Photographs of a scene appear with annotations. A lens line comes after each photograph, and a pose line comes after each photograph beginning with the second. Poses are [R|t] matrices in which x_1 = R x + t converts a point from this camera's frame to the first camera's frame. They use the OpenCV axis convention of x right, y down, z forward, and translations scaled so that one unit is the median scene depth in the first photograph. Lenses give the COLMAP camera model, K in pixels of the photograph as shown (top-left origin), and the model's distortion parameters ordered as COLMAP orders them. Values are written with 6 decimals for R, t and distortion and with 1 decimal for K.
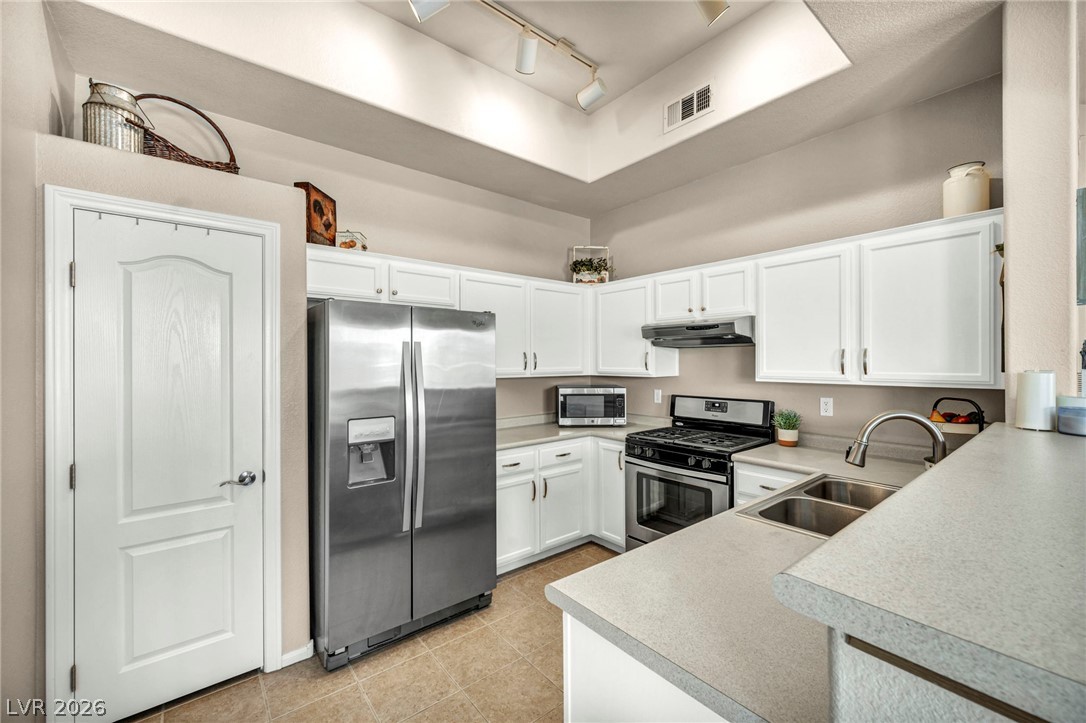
lens RADIAL K [[440.0, 0, 543.0], [0, 440.0, 361.5], [0, 0, 1]] dist [-0.002002, -0.000183]
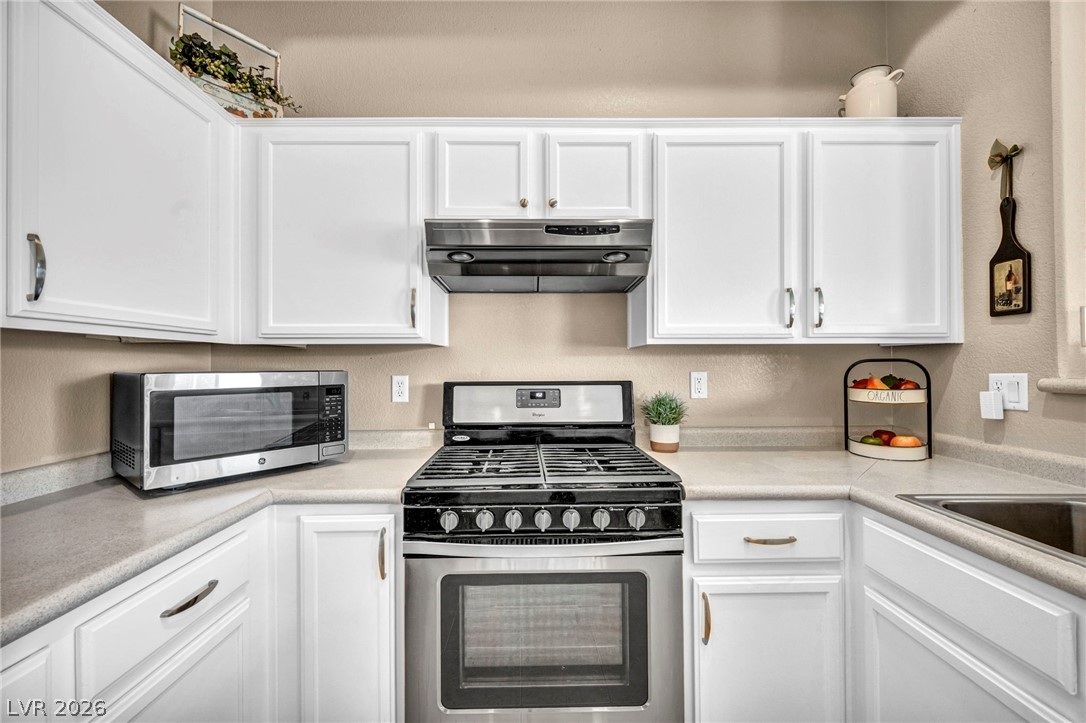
lens RADIAL K [[443.9, 0, 539.6], [0, 443.9, 363.5], [0, 0, 1]] dist [-0.001381, -0.000201]
pose [[0.629042, 0.003901, 0.777361, -0.036019], [0.003305, 0.999965, -0.007692, 0.062276], [-0.777364, 0.007407, 0.629007, 0.638071]]
